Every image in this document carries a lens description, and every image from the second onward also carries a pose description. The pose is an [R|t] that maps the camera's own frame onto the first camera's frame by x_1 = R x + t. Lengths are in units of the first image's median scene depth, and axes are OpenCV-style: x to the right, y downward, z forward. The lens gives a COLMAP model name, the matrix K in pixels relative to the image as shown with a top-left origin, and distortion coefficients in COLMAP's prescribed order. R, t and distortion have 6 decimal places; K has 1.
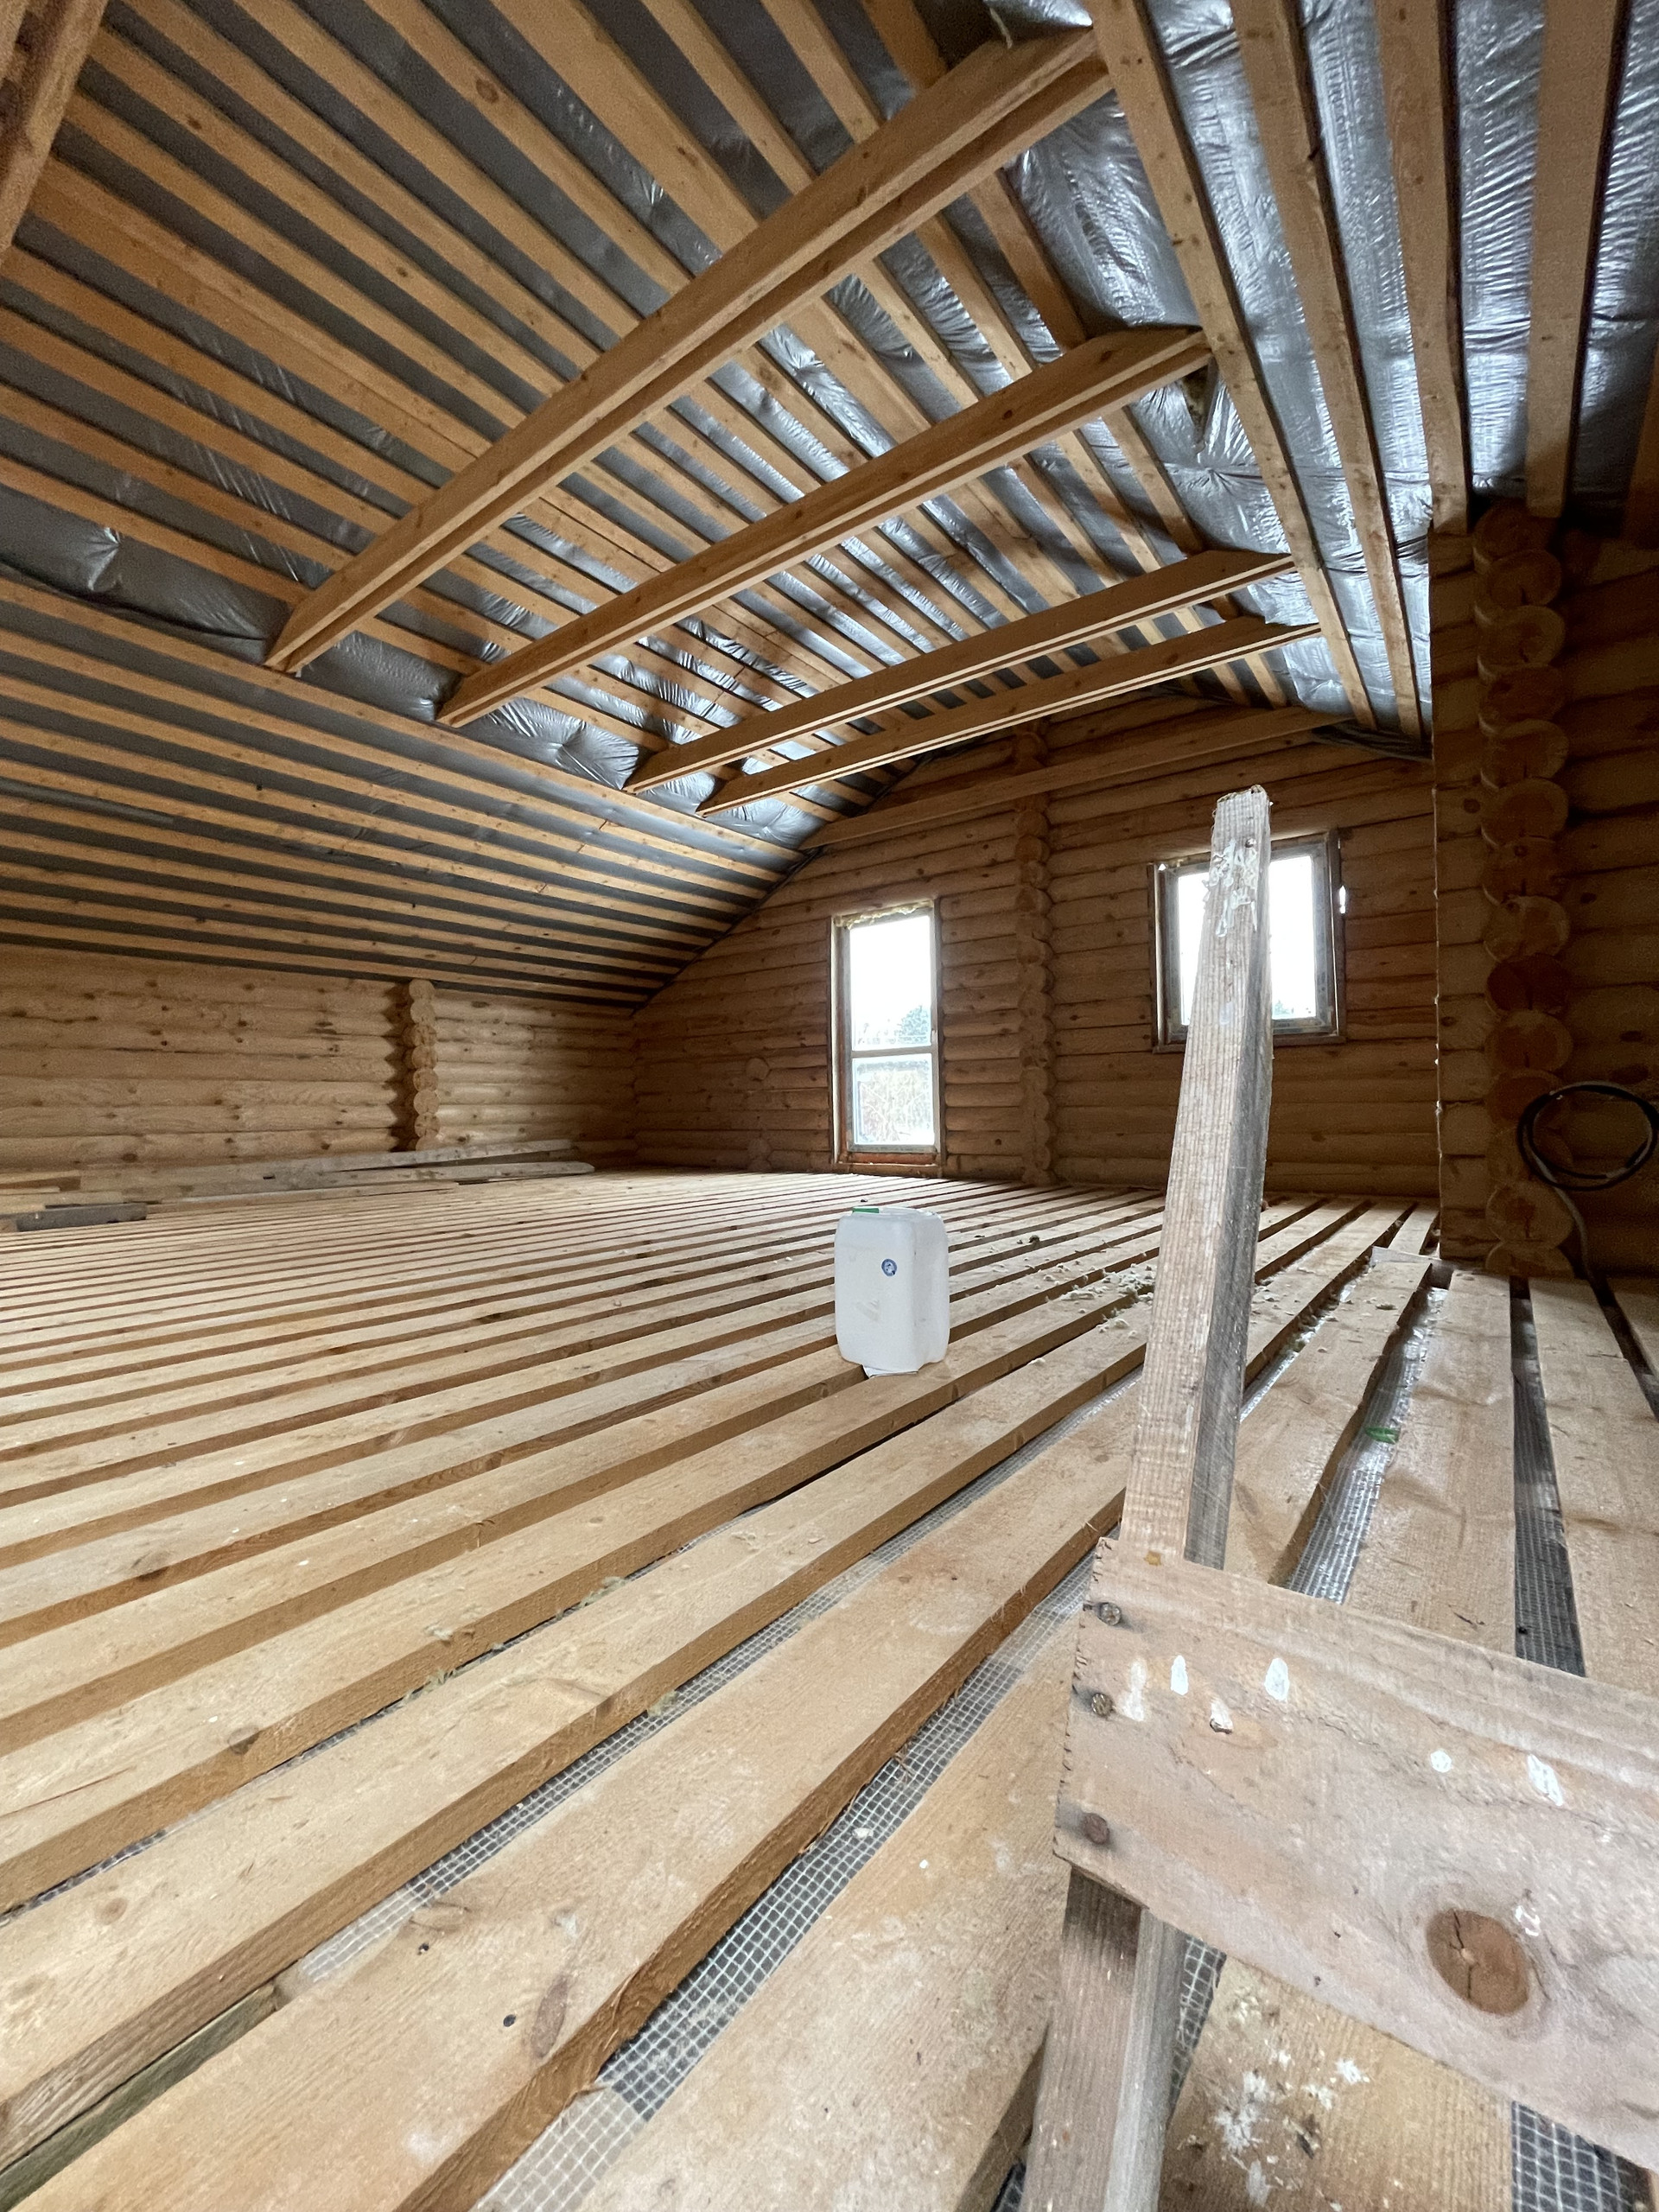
lens RADIAL K [[891.1, 0, 820.4], [0, 891.1, 1108.0], [0, 0, 1]] dist [-0.001893, -0.000291]
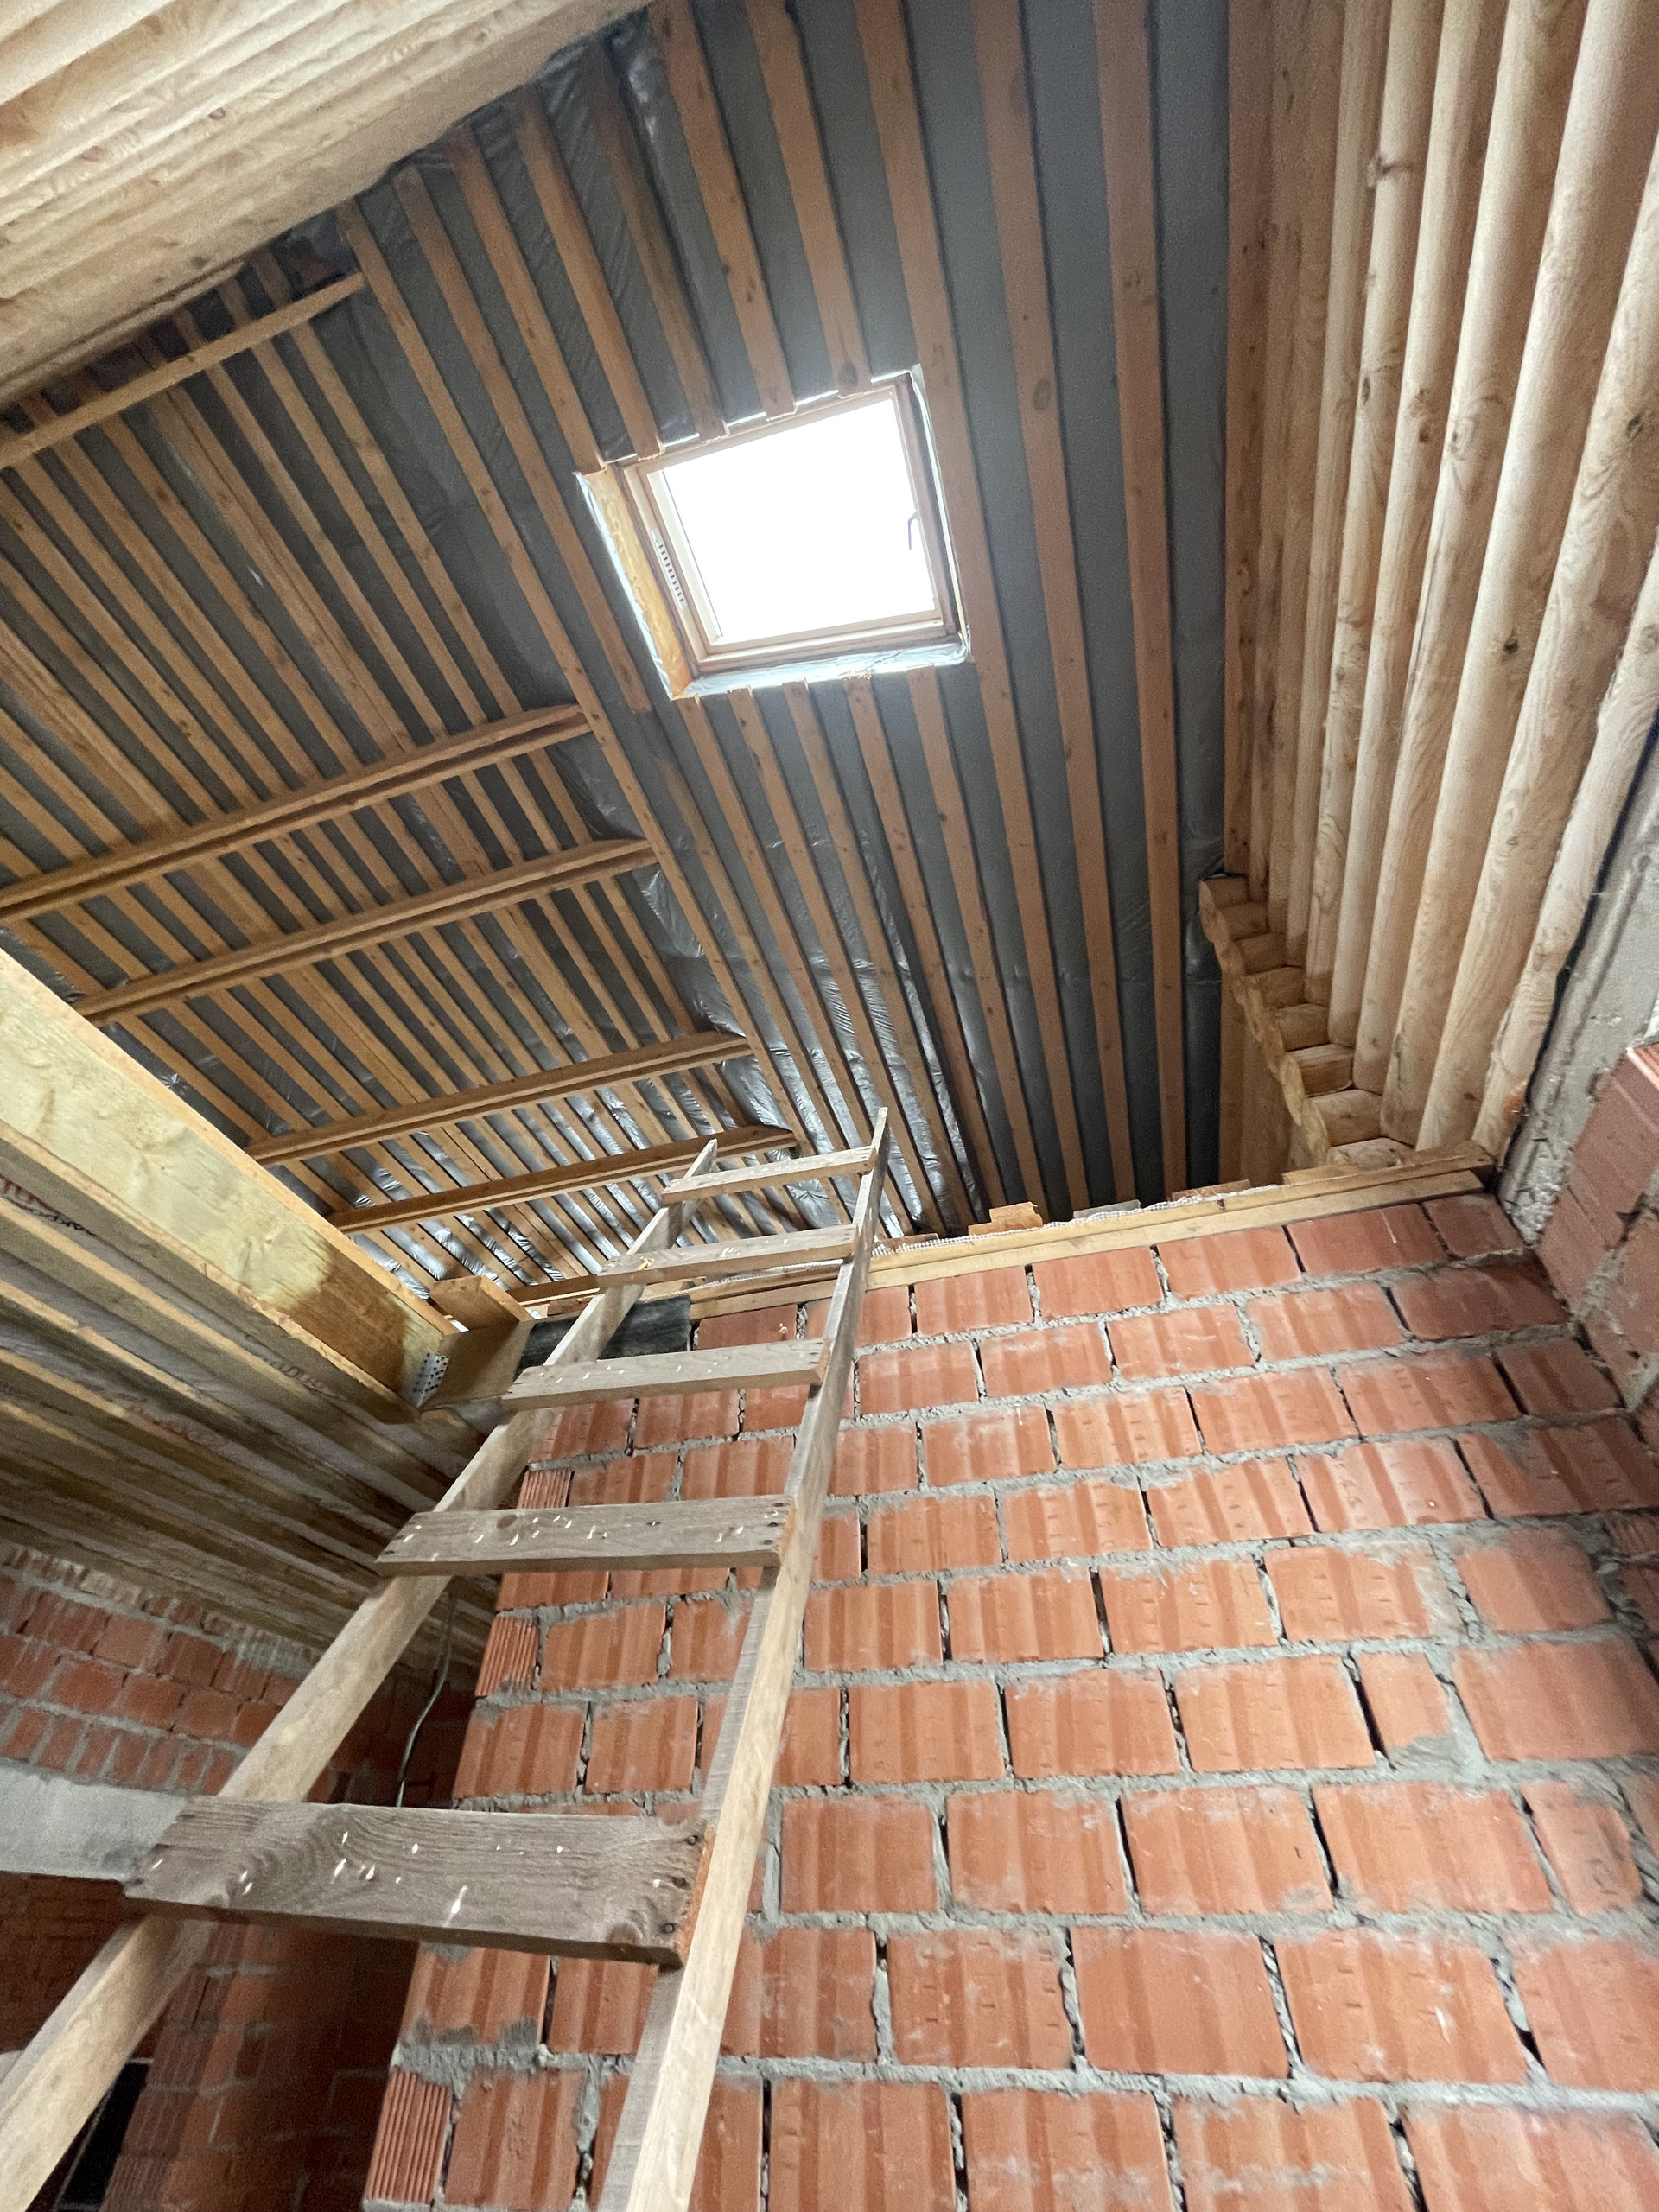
lens RADIAL K [[890.5, 0, 829.5], [0, 890.5, 1106.0], [0, 0, 1]] dist [0.000449, -0.000074]
pose [[0.940575, 0.245461, 0.234665, -0.030189], [-0.016535, 0.723317, -0.690318, 0.411252], [-0.339183, 0.645416, 0.684392, -0.407089]]
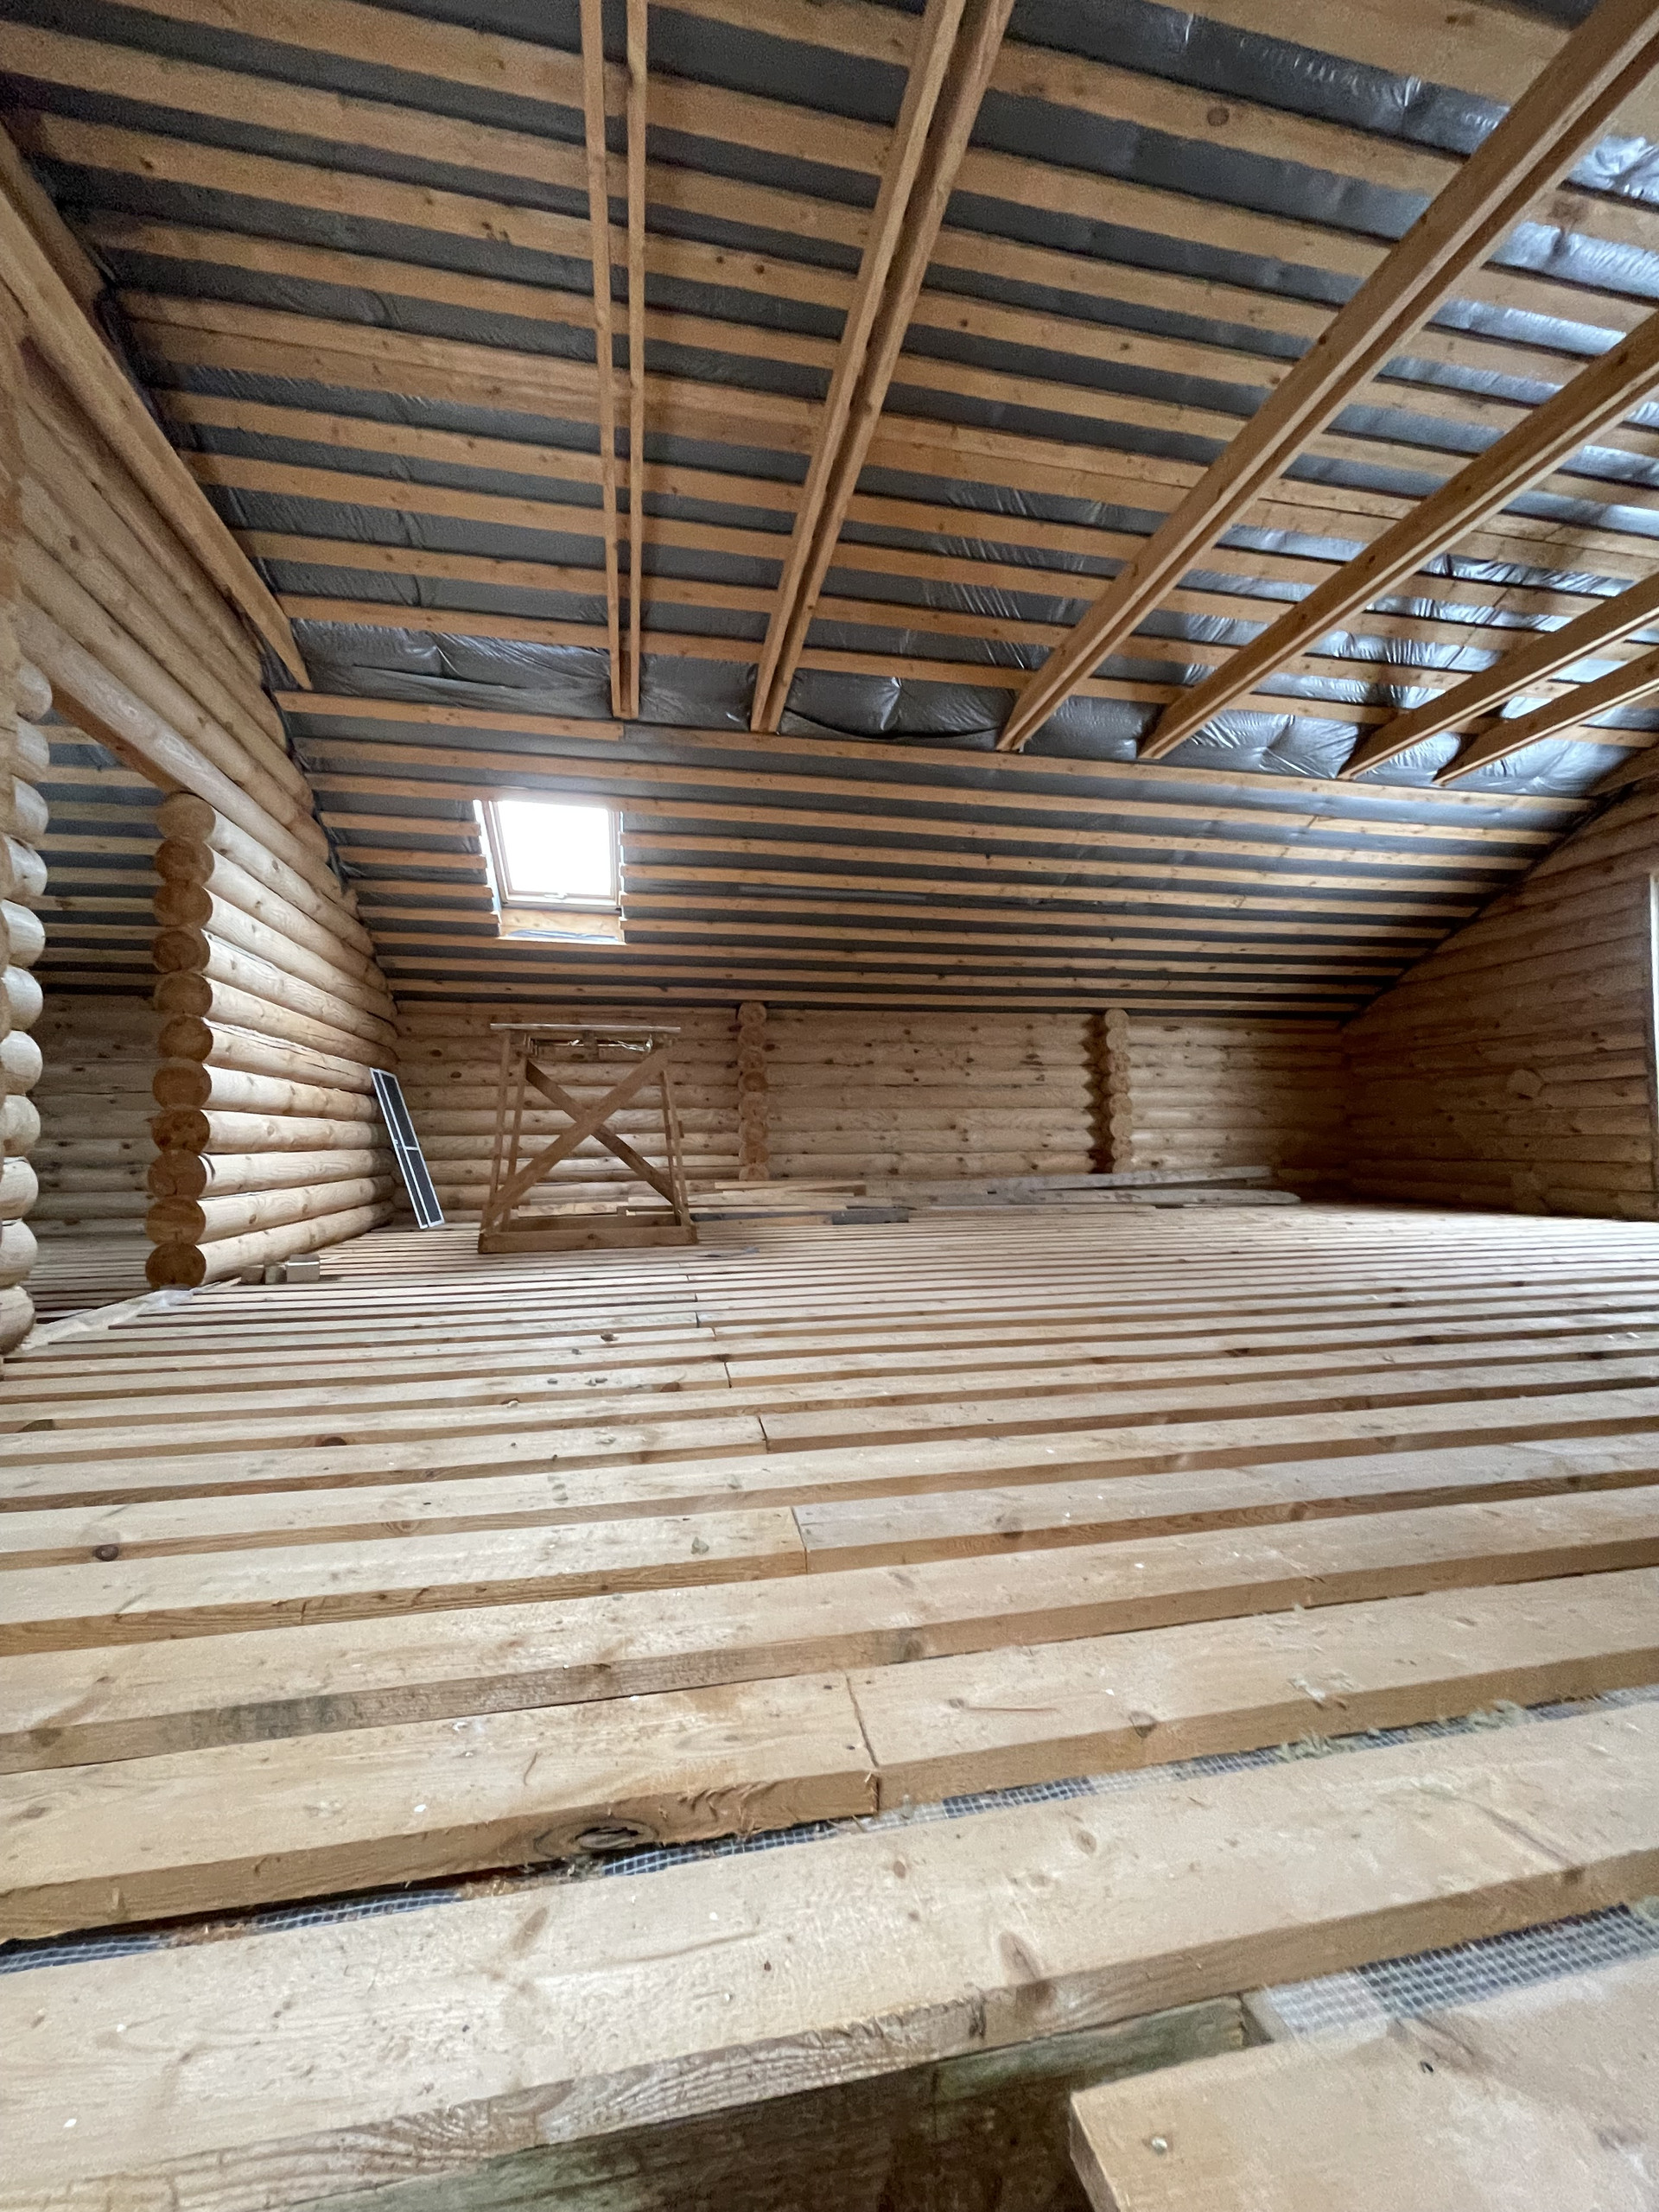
lens RADIAL K [[891.4, 0, 821.2], [0, 891.4, 1105.9], [0, 0, 1]] dist [0.000075, 0.001199]
pose [[0.753892, -0.018058, -0.656750, -0.041762], [-0.000682, 0.999600, -0.028268, -0.001545], [0.656998, 0.021759, 0.753578, -0.016339]]
